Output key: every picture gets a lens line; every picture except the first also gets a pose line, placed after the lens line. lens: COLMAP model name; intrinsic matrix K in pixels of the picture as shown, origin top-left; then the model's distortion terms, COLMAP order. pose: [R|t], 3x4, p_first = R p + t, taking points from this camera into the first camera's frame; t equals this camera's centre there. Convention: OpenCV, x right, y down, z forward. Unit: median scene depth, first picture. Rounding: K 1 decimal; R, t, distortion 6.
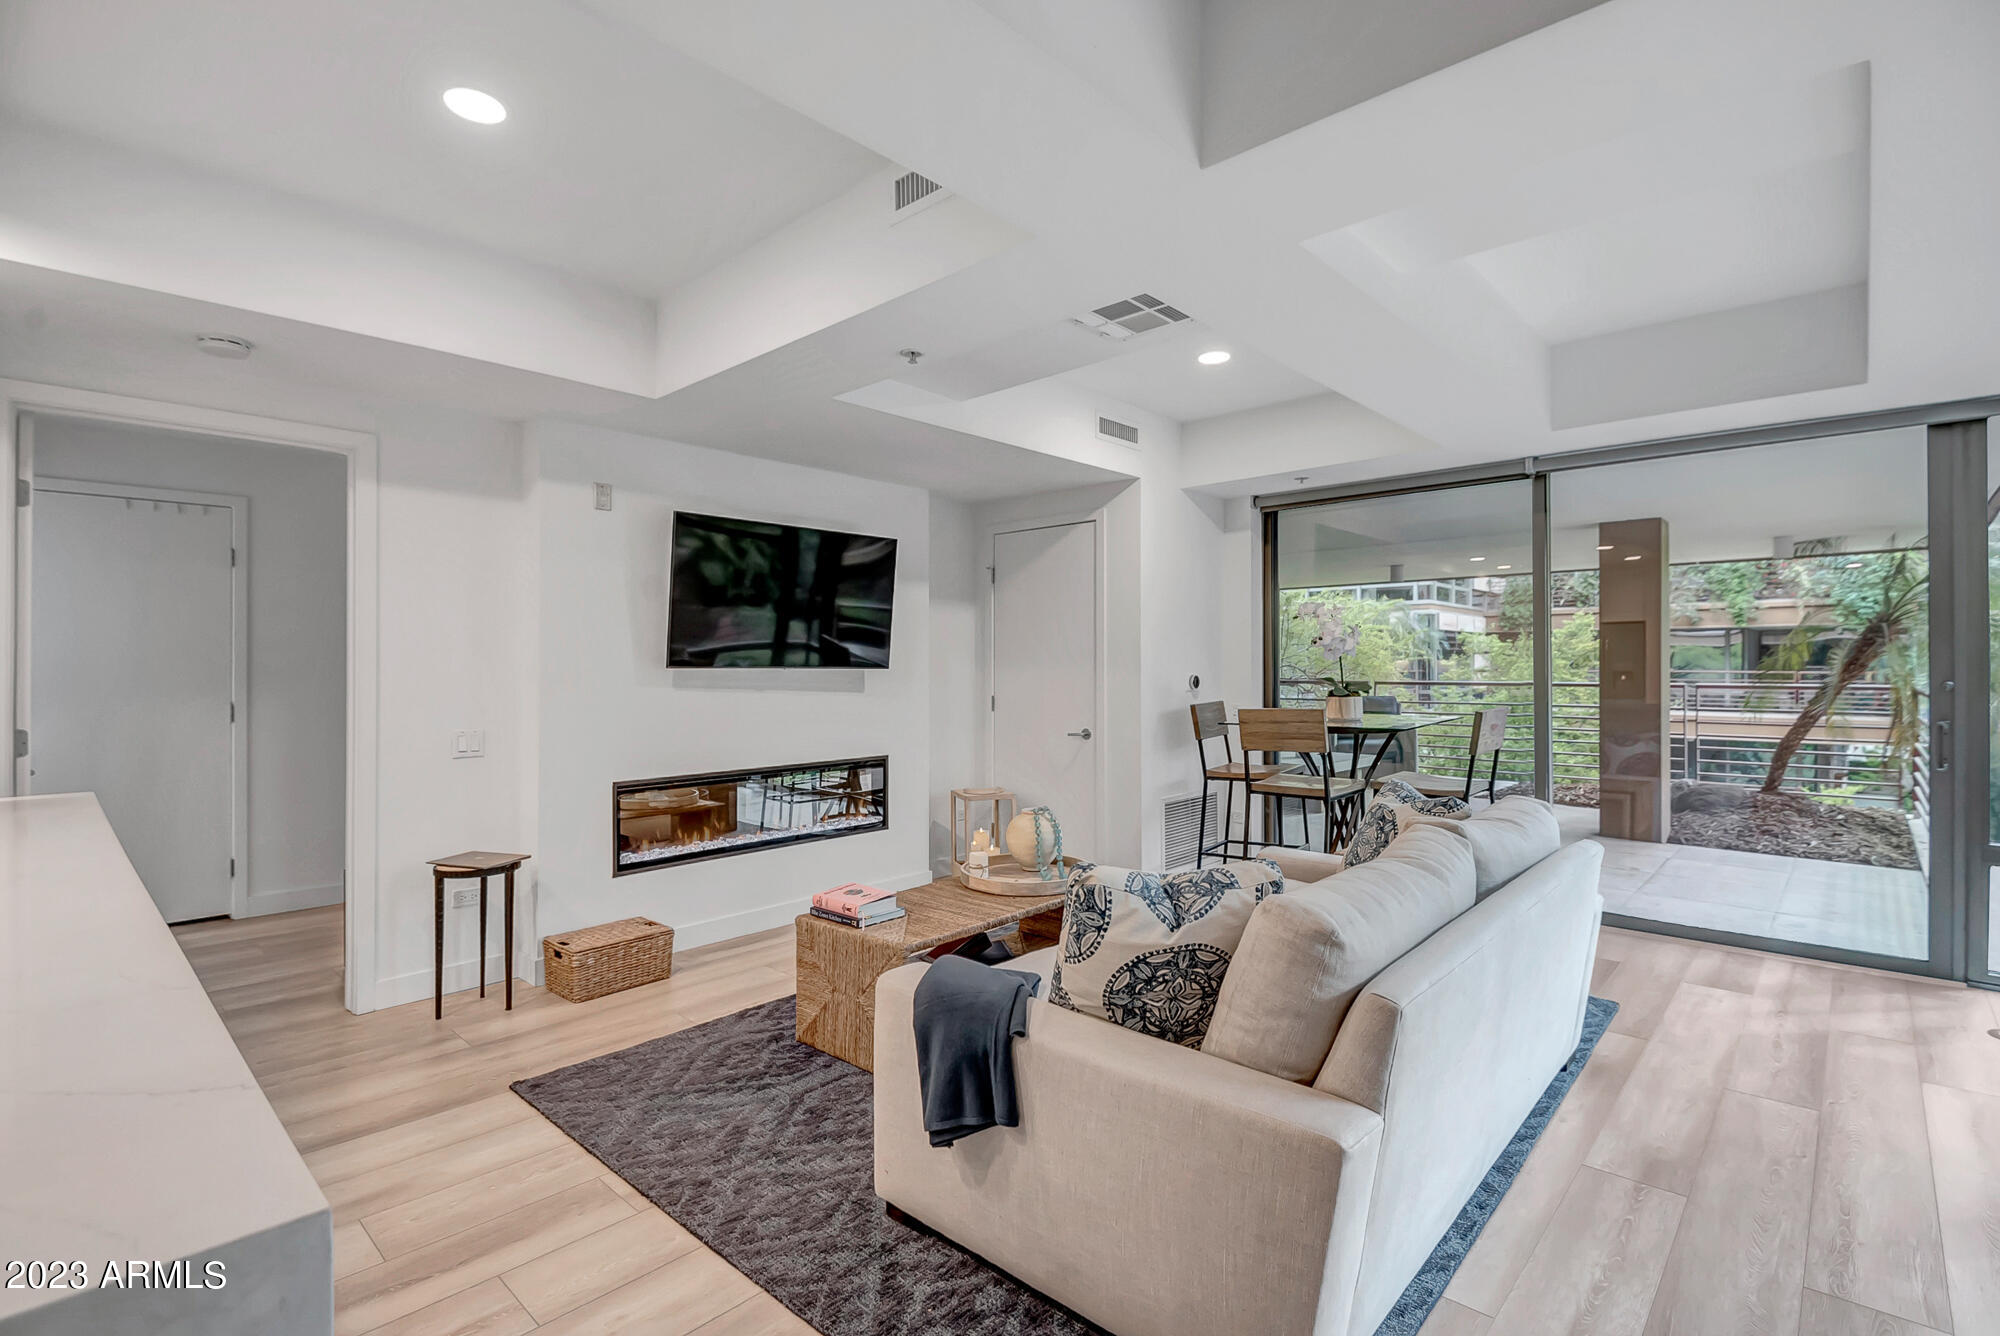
lens RADIAL K [[912.7, 0, 1007.3], [0, 912.7, 662.4], [0, 0, 1]] dist [0.011431, -0.010211]
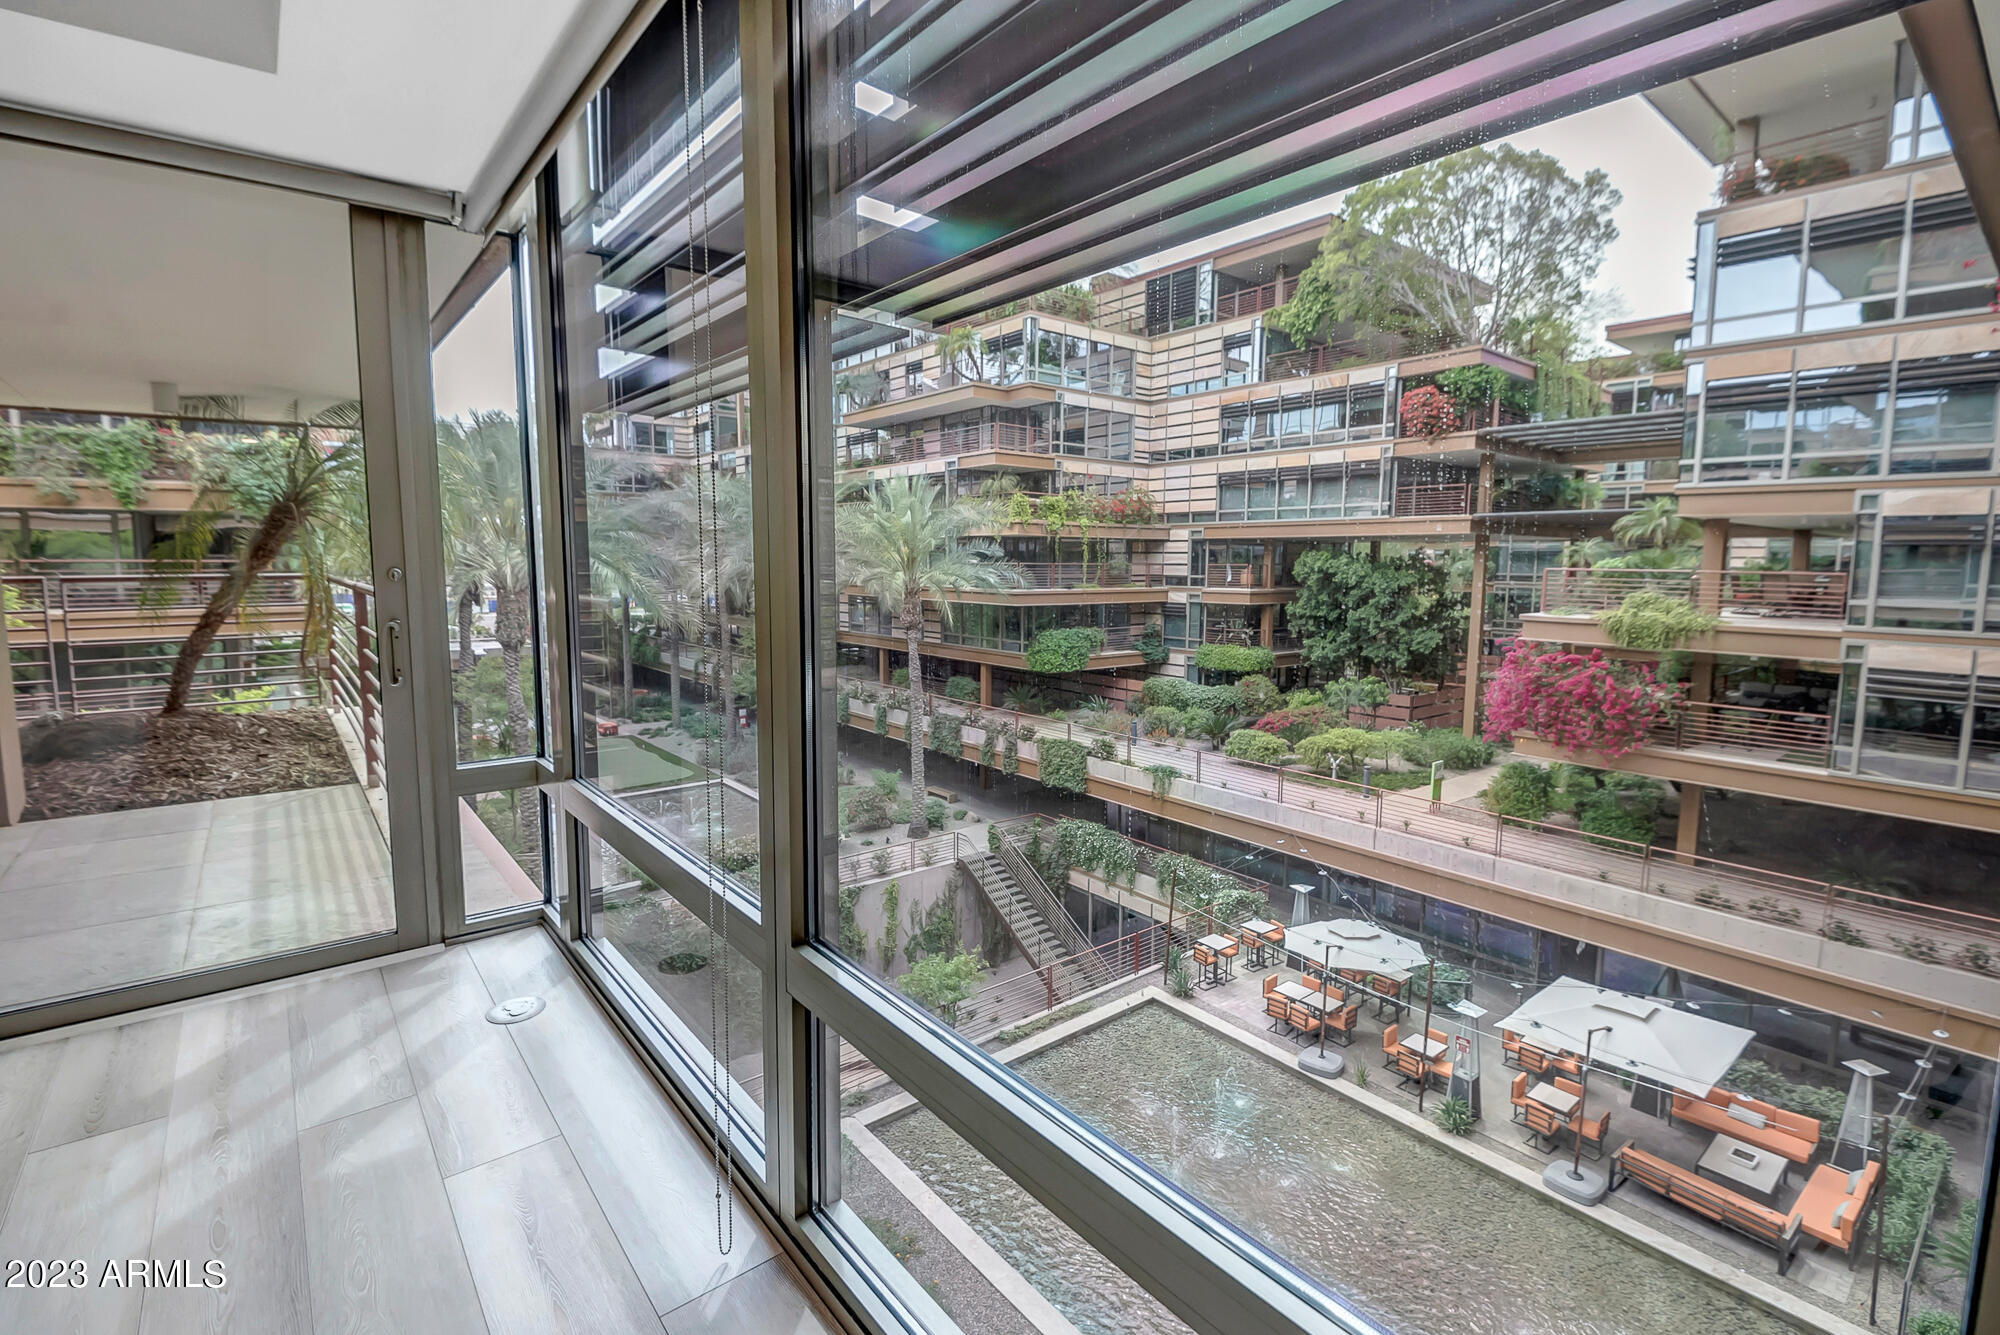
lens RADIAL K [[912.7, 0, 1004.3], [0, 912.7, 651.8], [0, 0, 1]] dist [0.011431, -0.010211]
pose [[0.139079, -0.100227, 0.985196, 0.251485], [-0.006382, 0.994754, 0.102100, 0.008276], [-0.990261, -0.020488, 0.137709, 0.288349]]
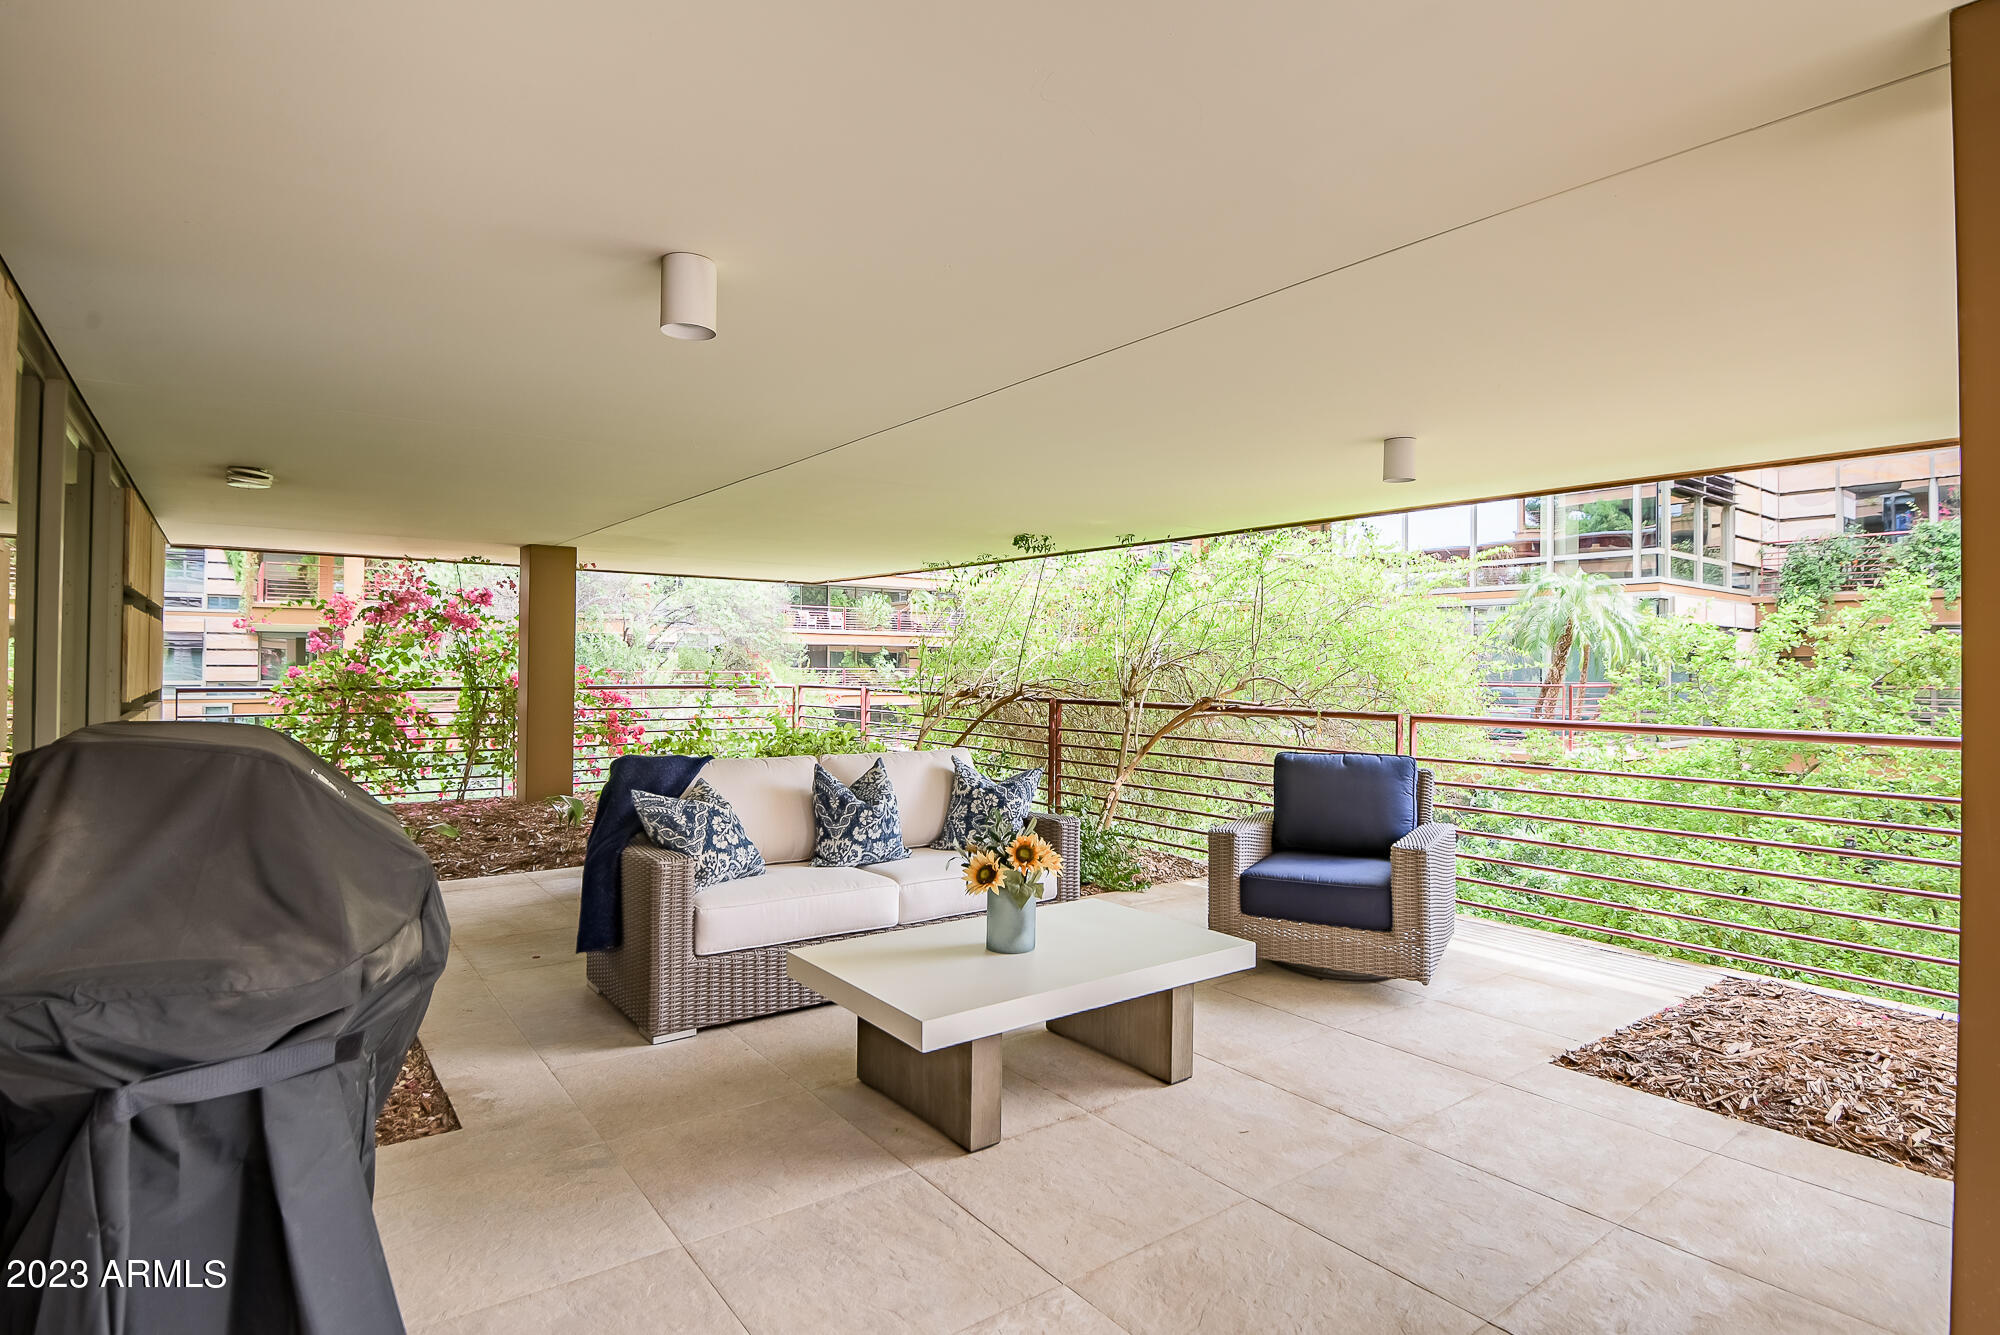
lens RADIAL K [[1039.5, 0, 1070.2], [0, 1039.5, 649.4], [0, 0, 1]] dist [0.018465, -0.012796]
pose [[0.992617, 0.009294, -0.120930, 0.777200], [-0.010961, 0.999854, -0.013132, -0.011064], [0.120791, 0.014361, 0.992574, 1.200915]]
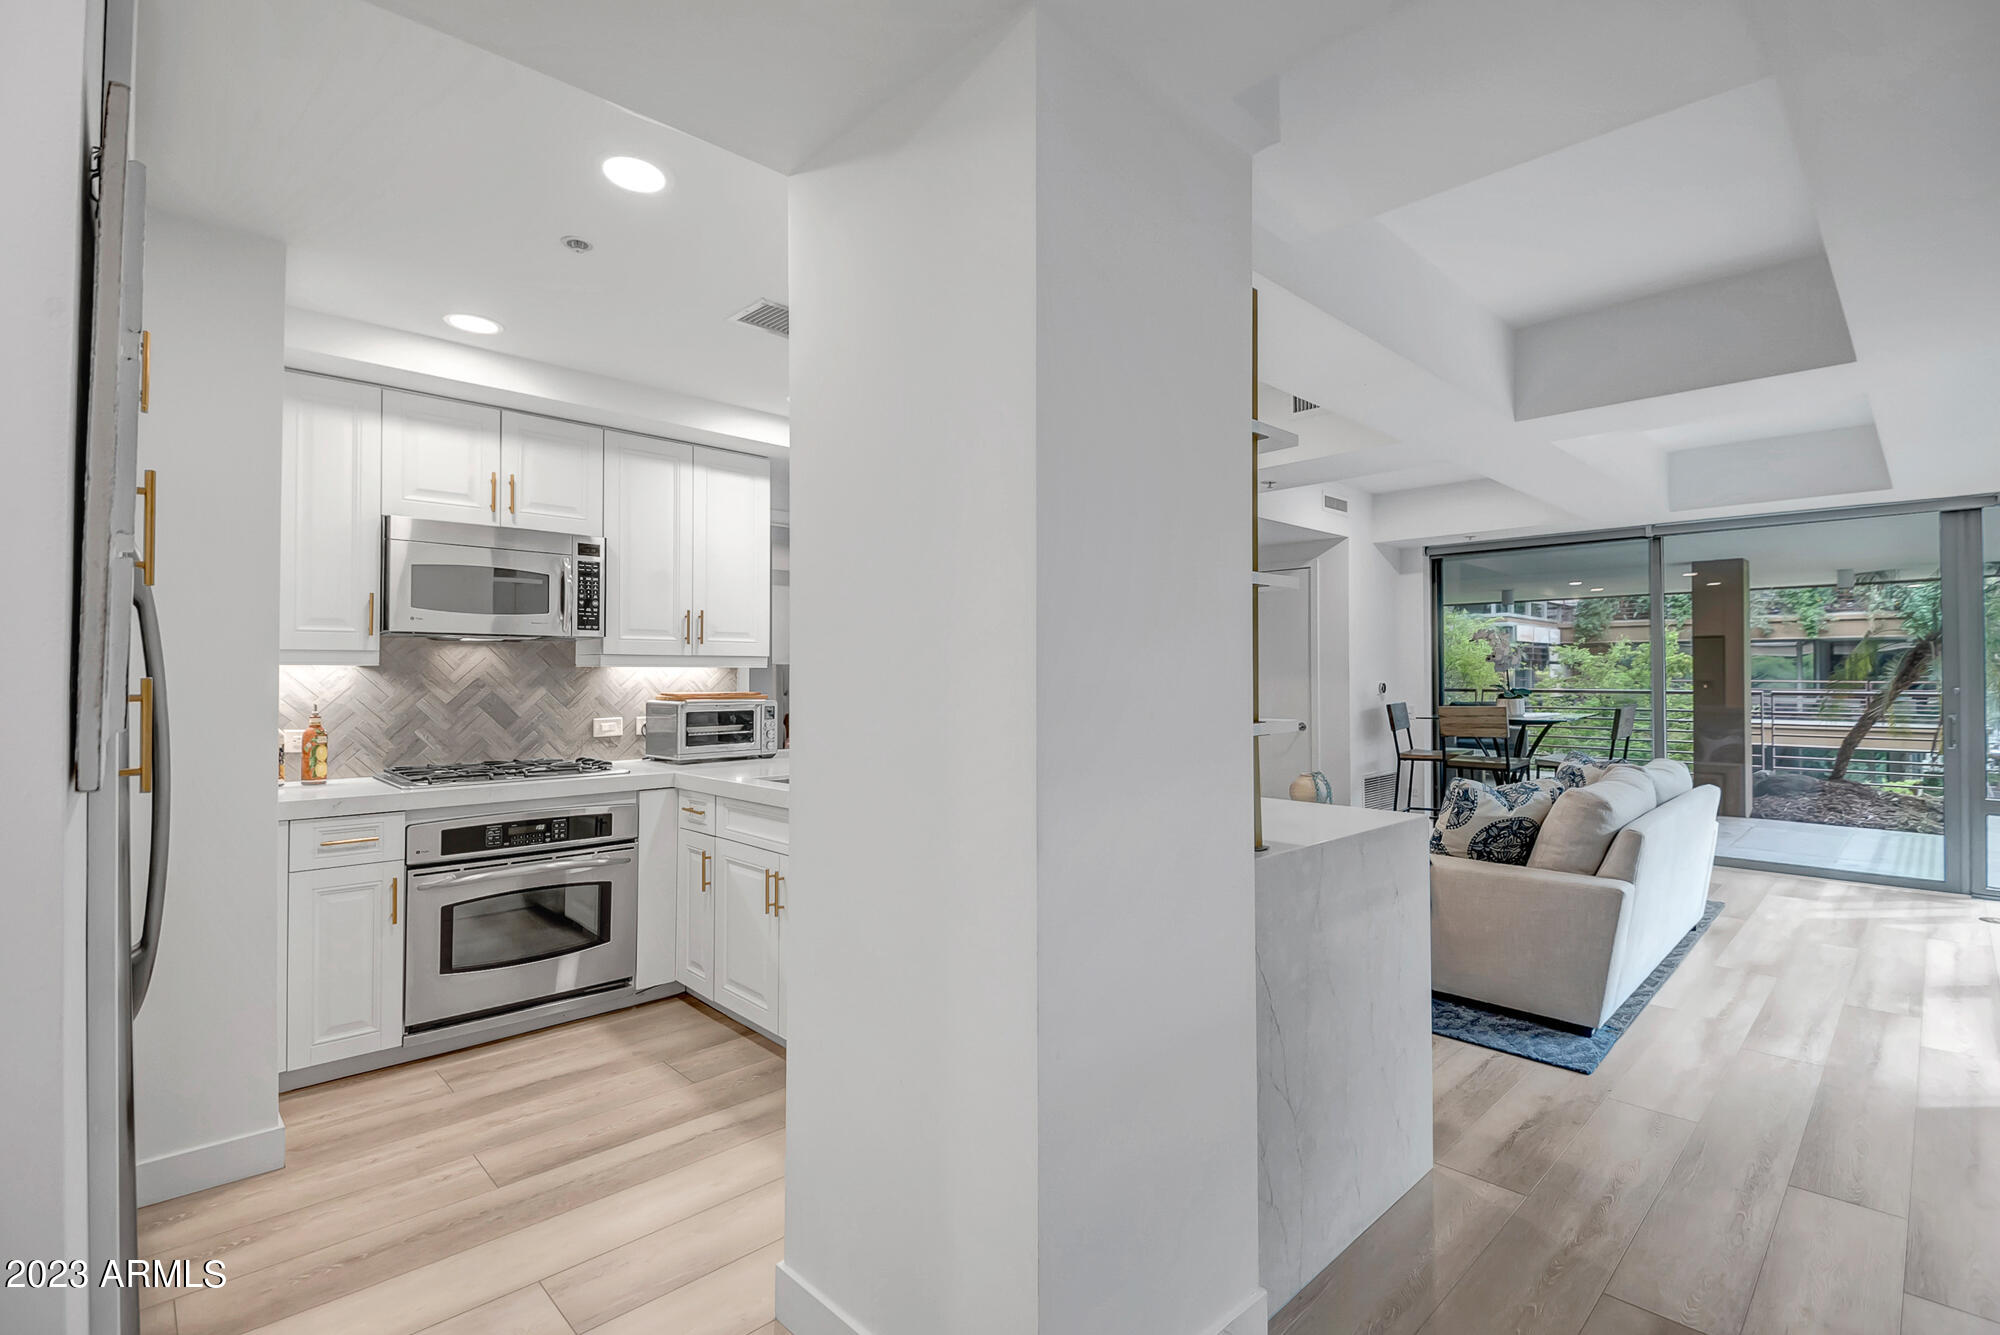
lens RADIAL K [[912.7, 0, 1013.1], [0, 912.7, 660.5], [0, 0, 1]] dist [0.011431, -0.010211]
pose [[0.999056, 0.000651, -0.043445, -0.290540], [-0.001163, 0.999930, -0.011740, -0.002632], [0.043434, 0.011779, 0.998987, -0.371477]]
